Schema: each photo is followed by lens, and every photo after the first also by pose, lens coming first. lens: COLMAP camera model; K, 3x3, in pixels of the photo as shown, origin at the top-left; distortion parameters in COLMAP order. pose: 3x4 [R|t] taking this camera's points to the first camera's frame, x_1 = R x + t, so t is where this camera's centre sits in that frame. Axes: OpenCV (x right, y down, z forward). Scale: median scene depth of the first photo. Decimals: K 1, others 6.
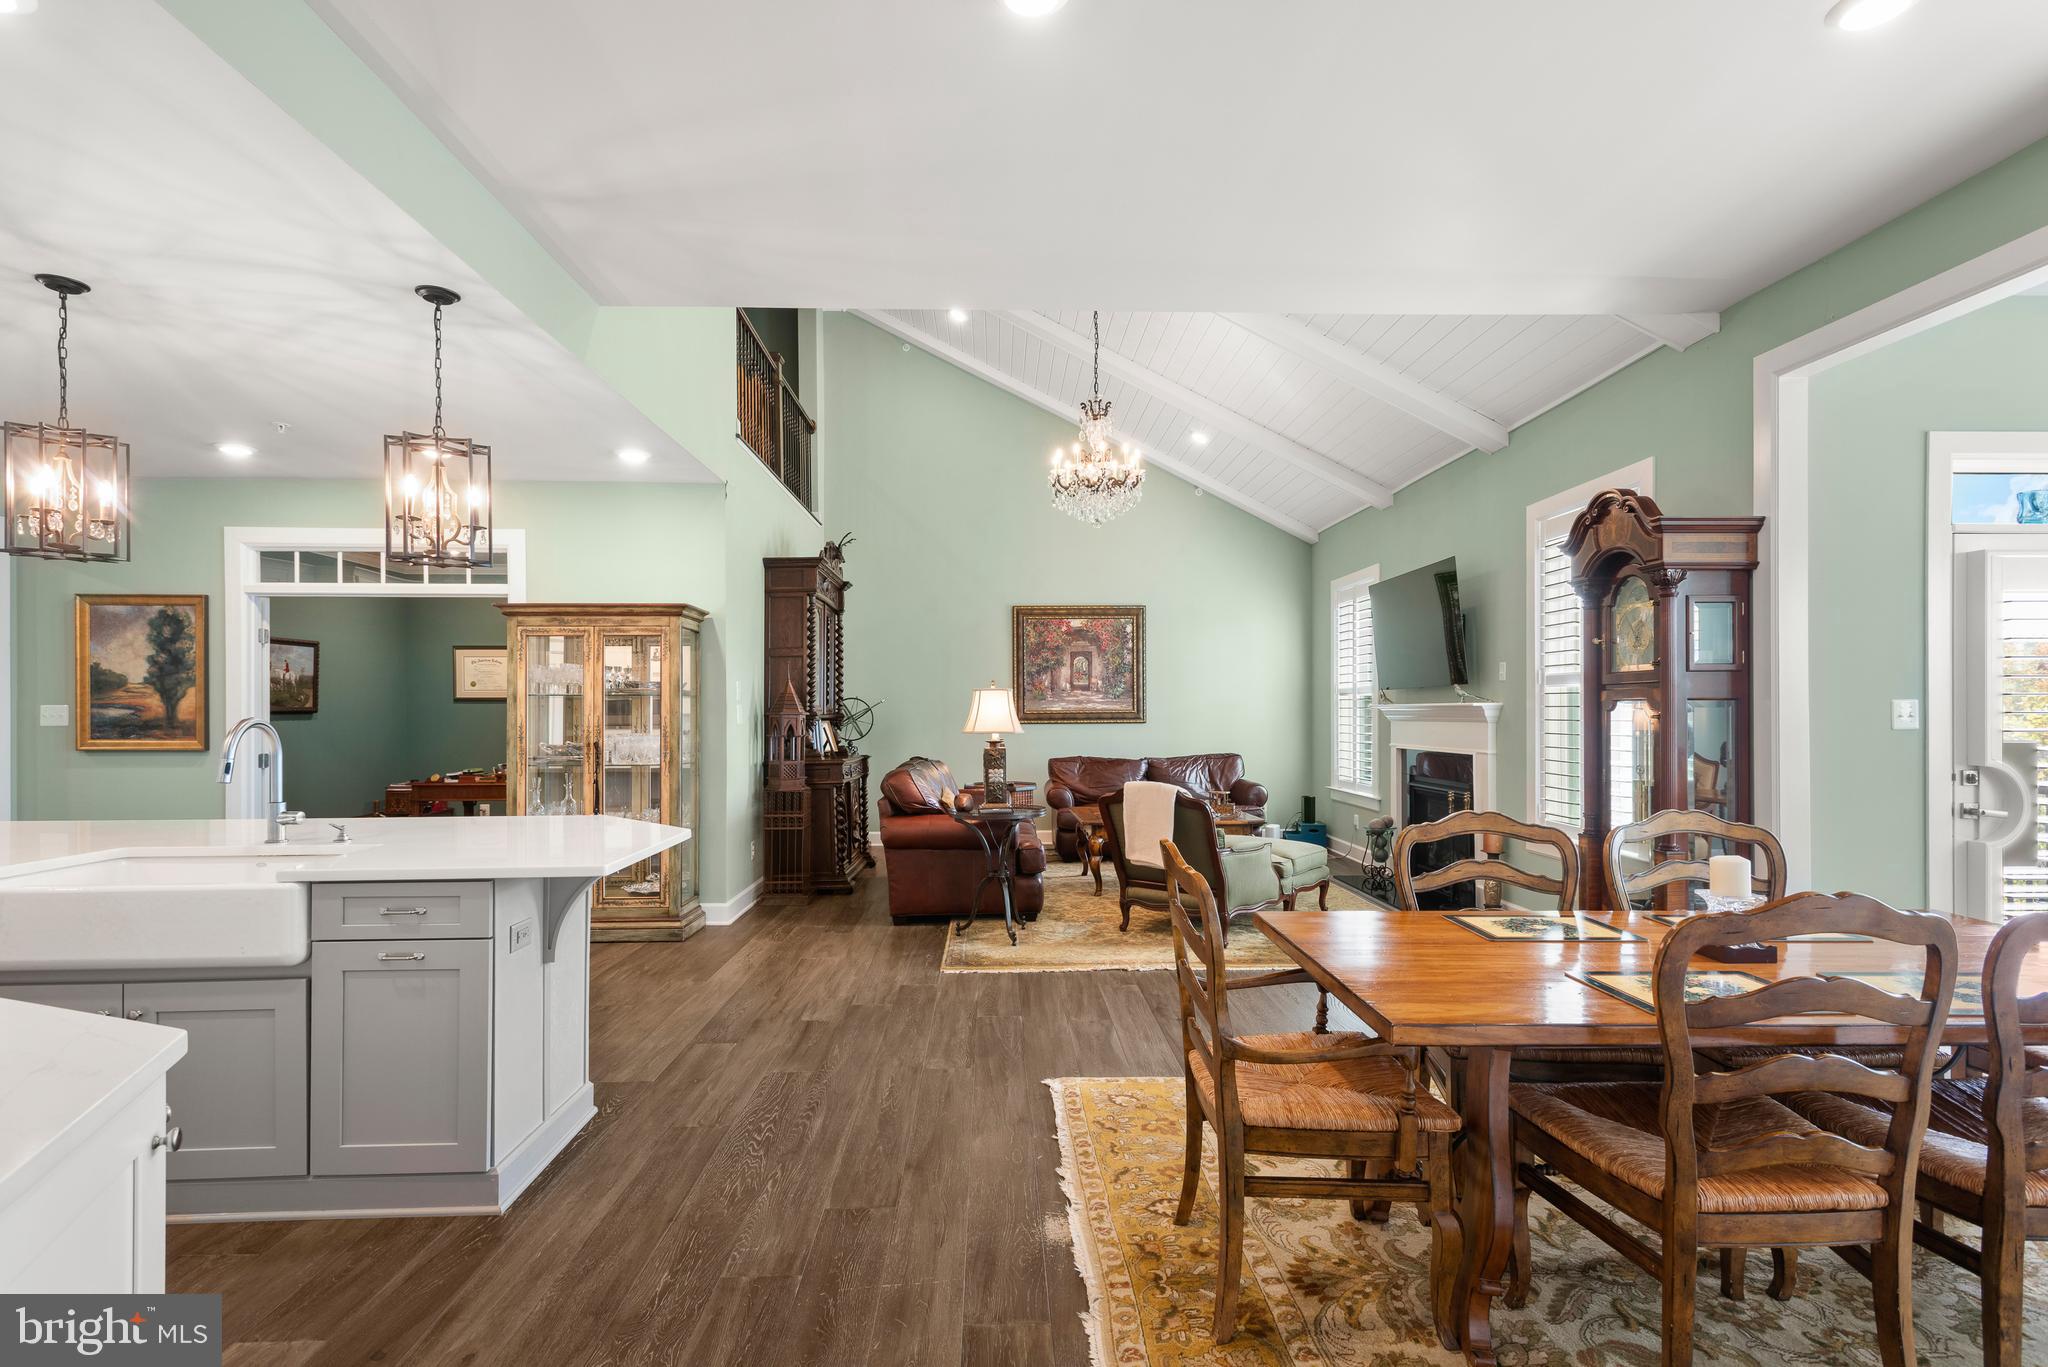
lens RADIAL K [[981.1, 0, 1021.2], [0, 981.1, 692.4], [0, 0, 1]] dist [0.014961, -0.004695]
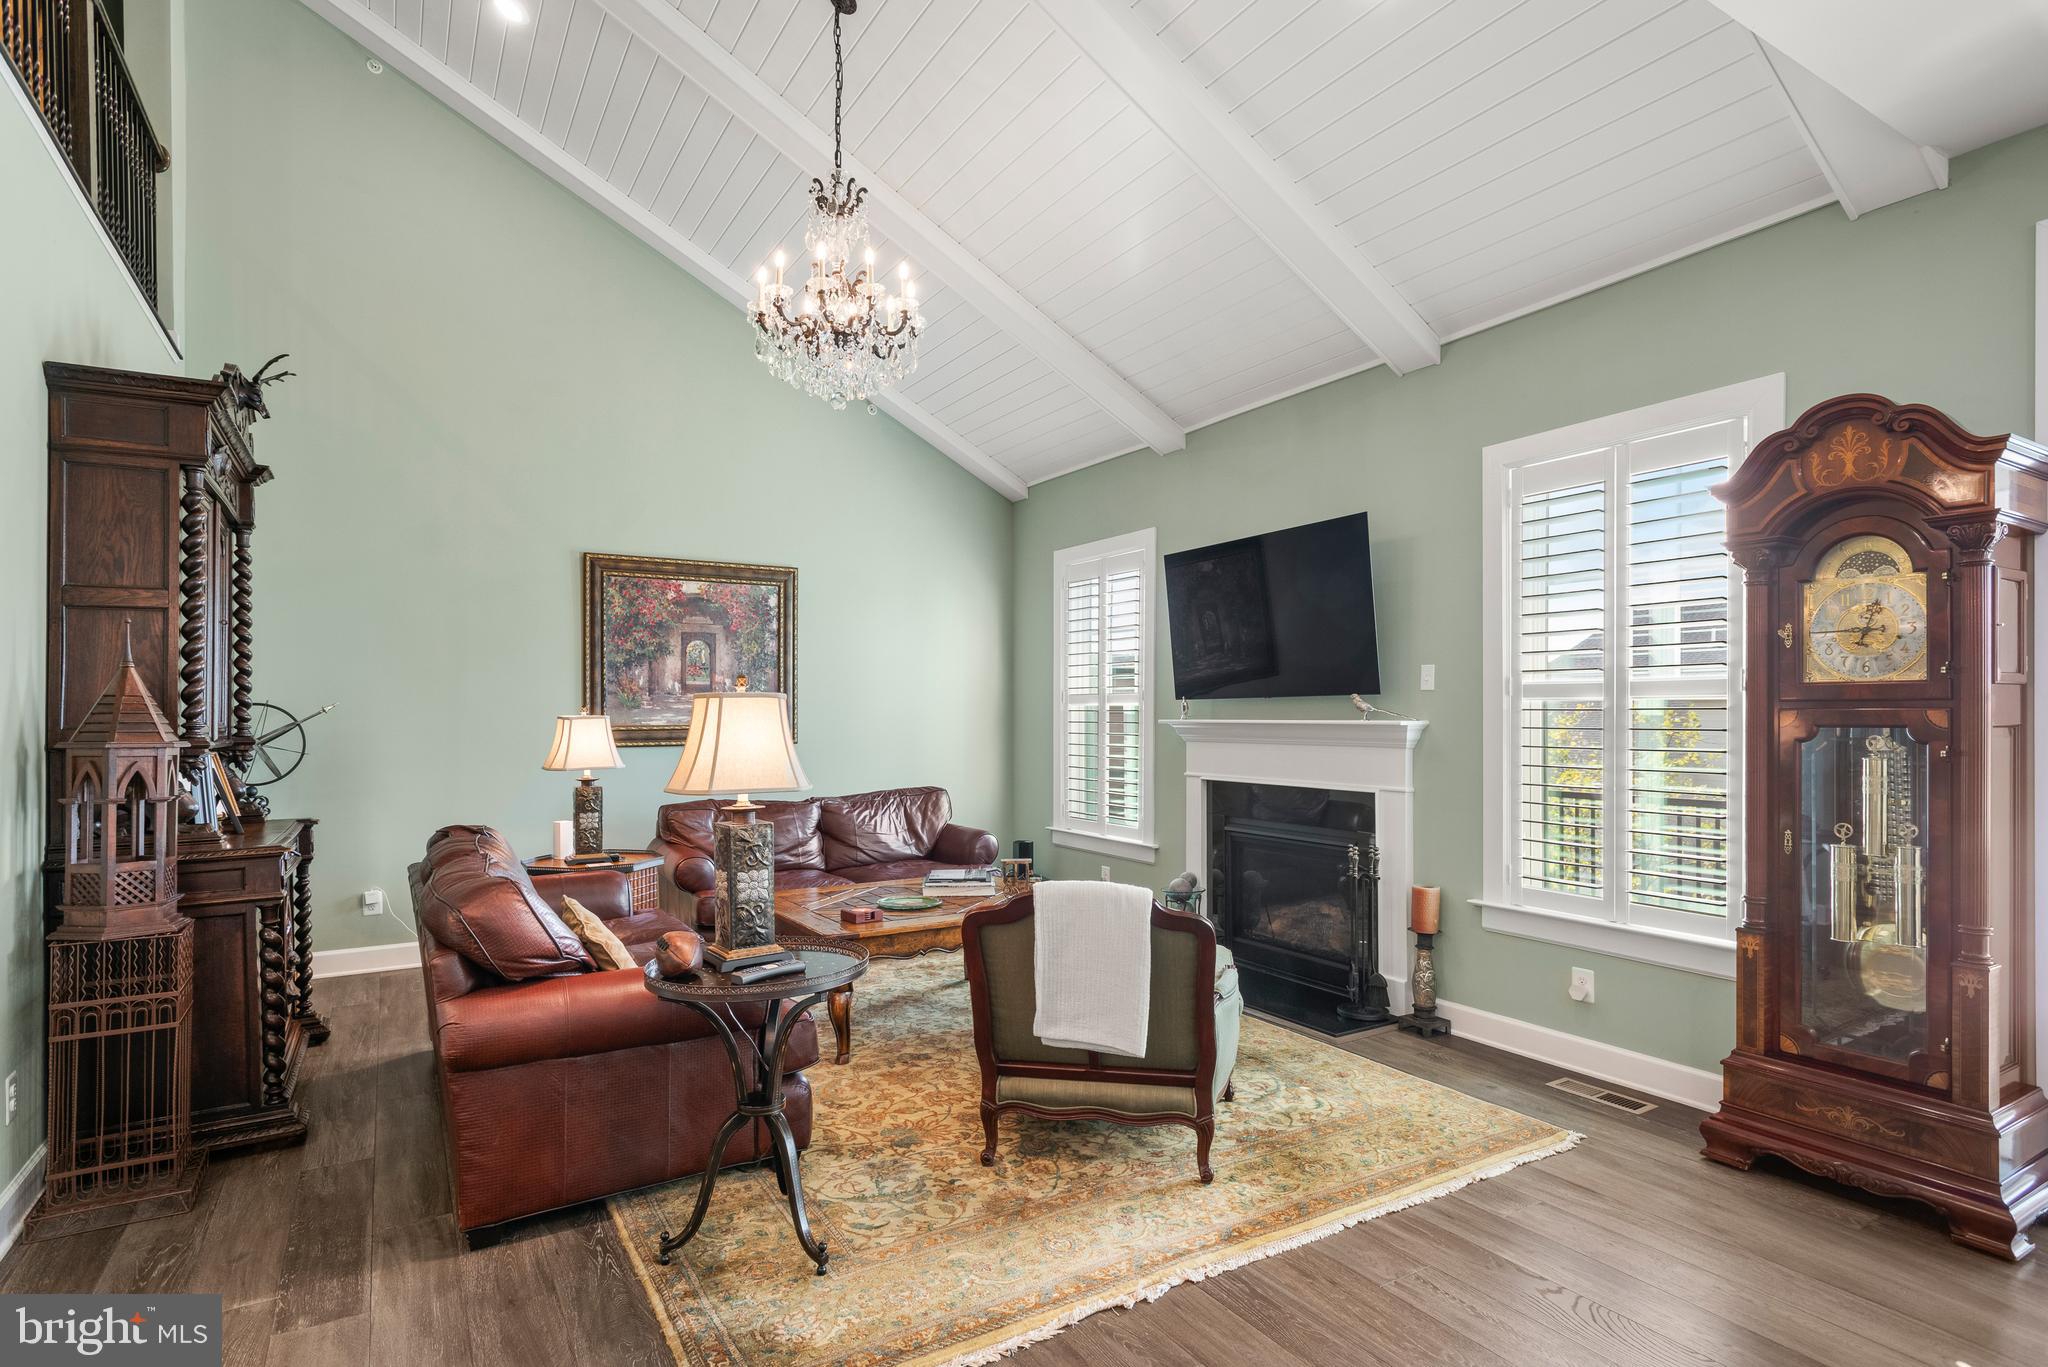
lens RADIAL K [[1048.1, 0, 1029.4], [0, 1048.1, 704.9], [0, 0, 1]] dist [0.013728, -0.004430]
pose [[0.867876, 0.006869, 0.496734, -0.110802], [-0.011716, 0.999909, 0.006643, -0.002133], [-0.496643, -0.011585, 0.867877, 0.368195]]
